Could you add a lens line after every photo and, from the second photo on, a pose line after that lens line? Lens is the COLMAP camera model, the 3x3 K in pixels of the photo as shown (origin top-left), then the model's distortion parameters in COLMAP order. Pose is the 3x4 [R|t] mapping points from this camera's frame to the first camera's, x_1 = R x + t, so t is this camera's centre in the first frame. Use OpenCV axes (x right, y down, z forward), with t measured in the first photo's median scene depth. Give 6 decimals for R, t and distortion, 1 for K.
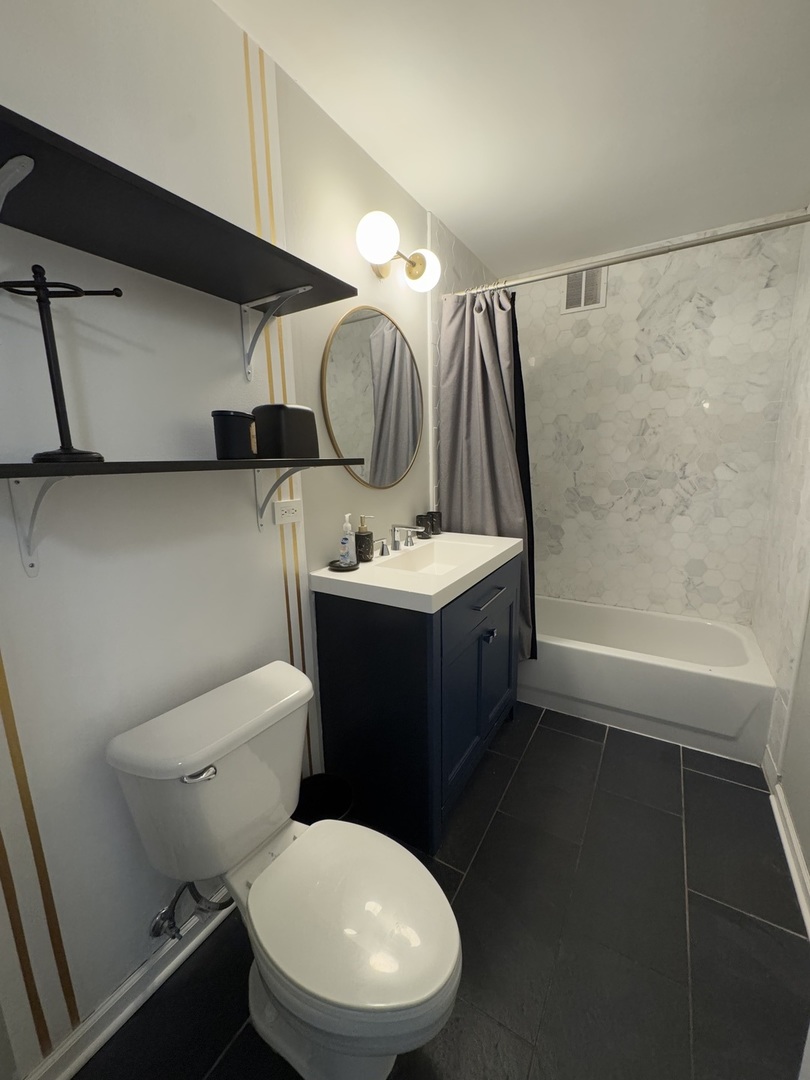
lens RADIAL K [[431.5, 0, 405.3], [0, 431.5, 538.8], [0, 0, 1]] dist [-0.002562, 0.000588]
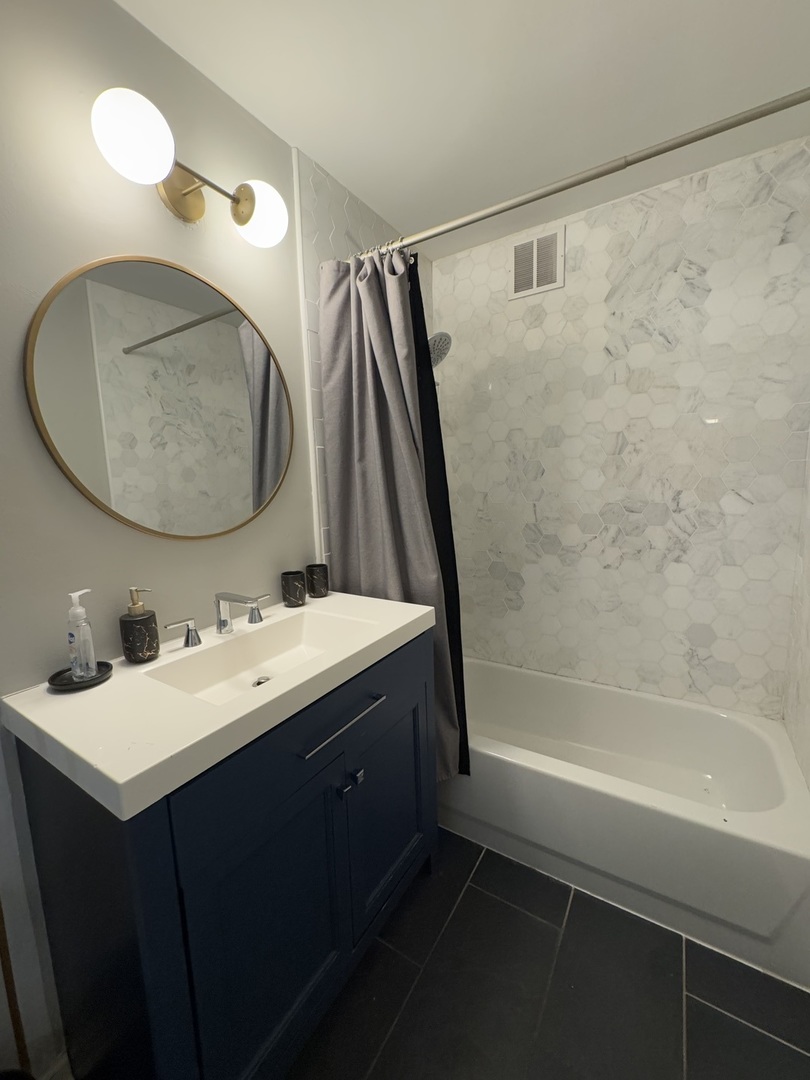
lens RADIAL K [[431.5, 0, 405.3], [0, 431.5, 538.8], [0, 0, 1]] dist [-0.002562, 0.000588]
pose [[0.999693, -0.008509, -0.023256, 0.214670], [0.007257, 0.998546, -0.053420, -0.062537], [0.023677, 0.053235, 0.998301, 0.281404]]
